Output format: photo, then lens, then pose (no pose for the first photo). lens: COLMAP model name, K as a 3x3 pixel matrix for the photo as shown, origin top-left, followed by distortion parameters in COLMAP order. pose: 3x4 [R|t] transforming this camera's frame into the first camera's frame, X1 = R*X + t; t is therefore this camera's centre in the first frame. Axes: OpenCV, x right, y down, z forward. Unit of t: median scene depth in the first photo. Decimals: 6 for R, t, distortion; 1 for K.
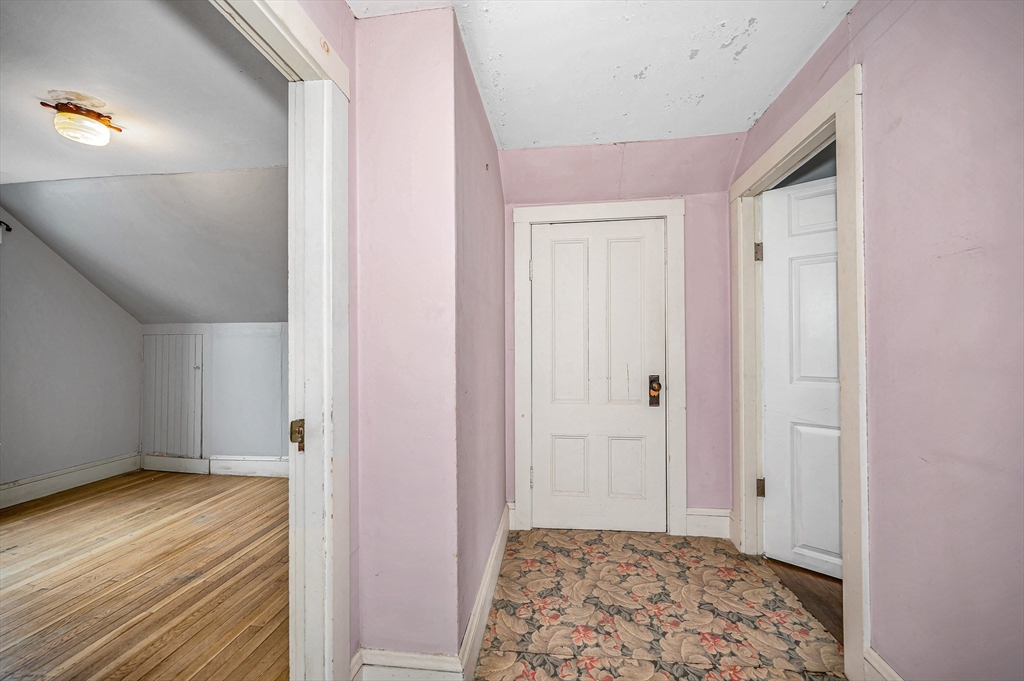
lens RADIAL K [[421.3, 0, 509.4], [0, 421.3, 341.0], [0, 0, 1]] dist [0.000013, 0.000156]
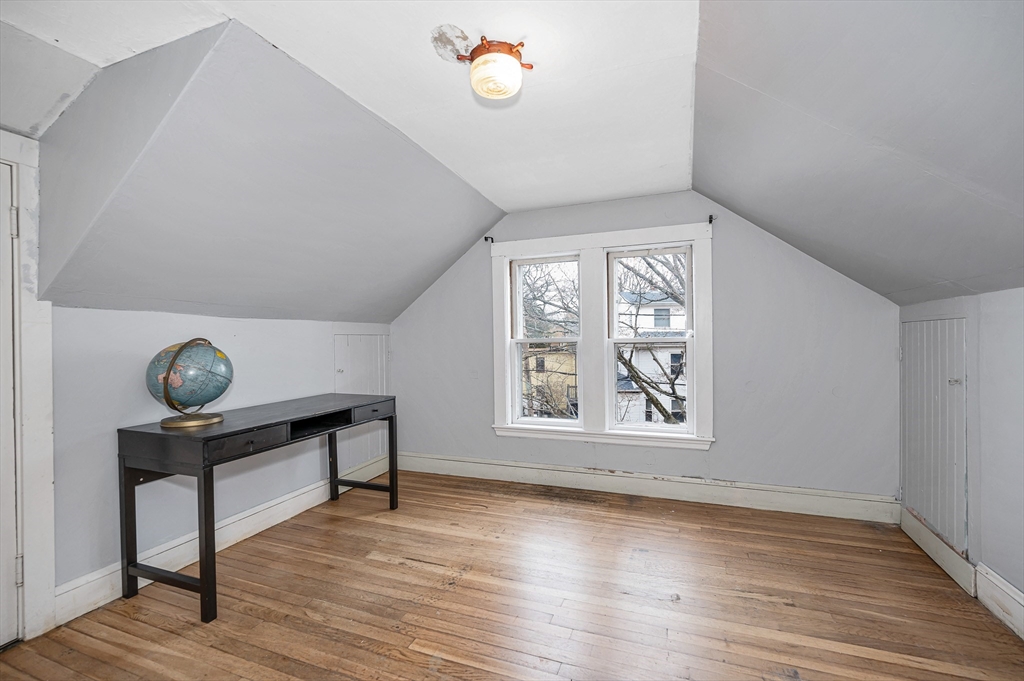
lens RADIAL K [[421.3, 0, 511.8], [0, 421.3, 337.2], [0, 0, 1]] dist [0.000013, 0.000156]
pose [[-0.208325, 0.014765, -0.977948, -0.143377], [0.016109, 0.999802, 0.011664, -0.010194], [0.977927, -0.013324, -0.208522, 0.717620]]
